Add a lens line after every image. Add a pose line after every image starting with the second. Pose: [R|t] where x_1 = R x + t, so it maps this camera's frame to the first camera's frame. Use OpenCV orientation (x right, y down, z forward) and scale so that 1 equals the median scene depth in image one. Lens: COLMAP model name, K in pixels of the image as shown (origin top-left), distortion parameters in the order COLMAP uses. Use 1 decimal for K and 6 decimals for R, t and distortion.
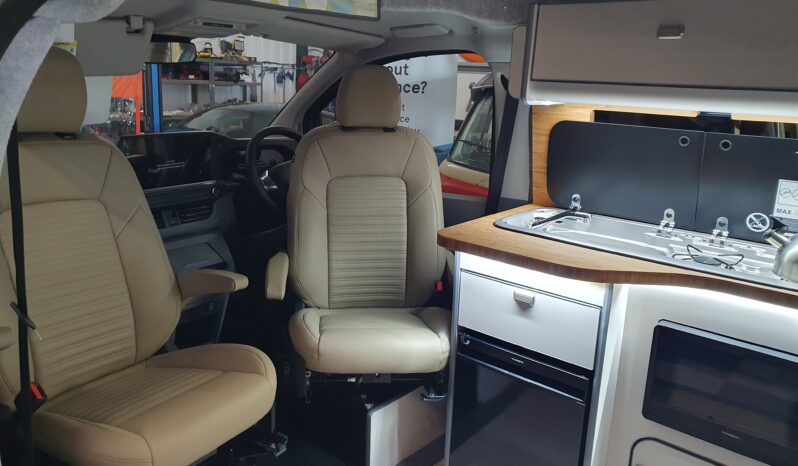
lens RADIAL K [[610.0, 0, 383.5], [0, 610.0, 231.0], [0, 0, 1]] dist [0.039760, -0.045476]
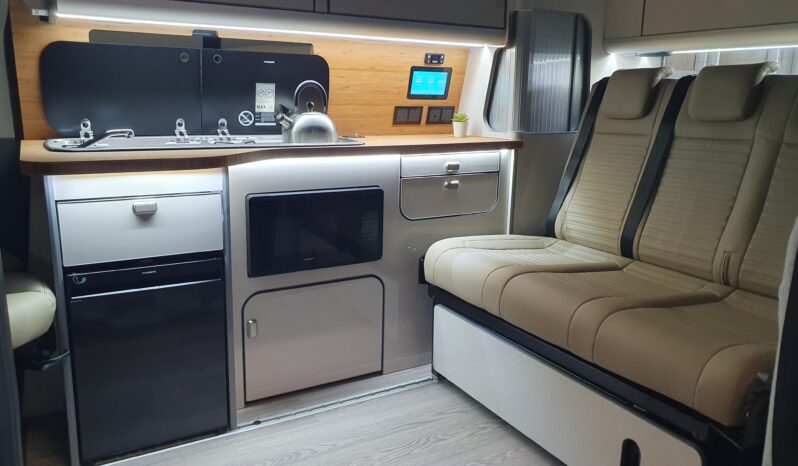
lens RADIAL K [[610.0, 0, 383.5], [0, 610.0, 231.0], [0, 0, 1]] dist [0.039760, -0.045476]
pose [[0.341262, -0.237986, 0.909342, -0.515256], [0.223667, 0.960190, 0.167355, 0.060474], [-0.912969, 0.146277, 0.380906, 0.244473]]
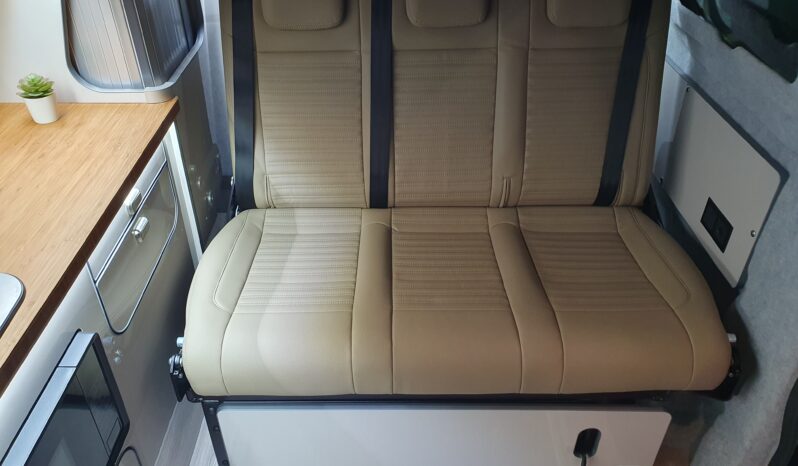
lens RADIAL K [[627.7, 0, 383.4], [0, 627.7, 233.5], [0, 0, 1]] dist [-0.039155, 0.134059]
pose [[-0.655226, -0.469668, 0.591685, 0.090758], [0.165965, 0.674607, 0.719278, -0.265599], [-0.736977, 0.569489, -0.364072, 0.644233]]
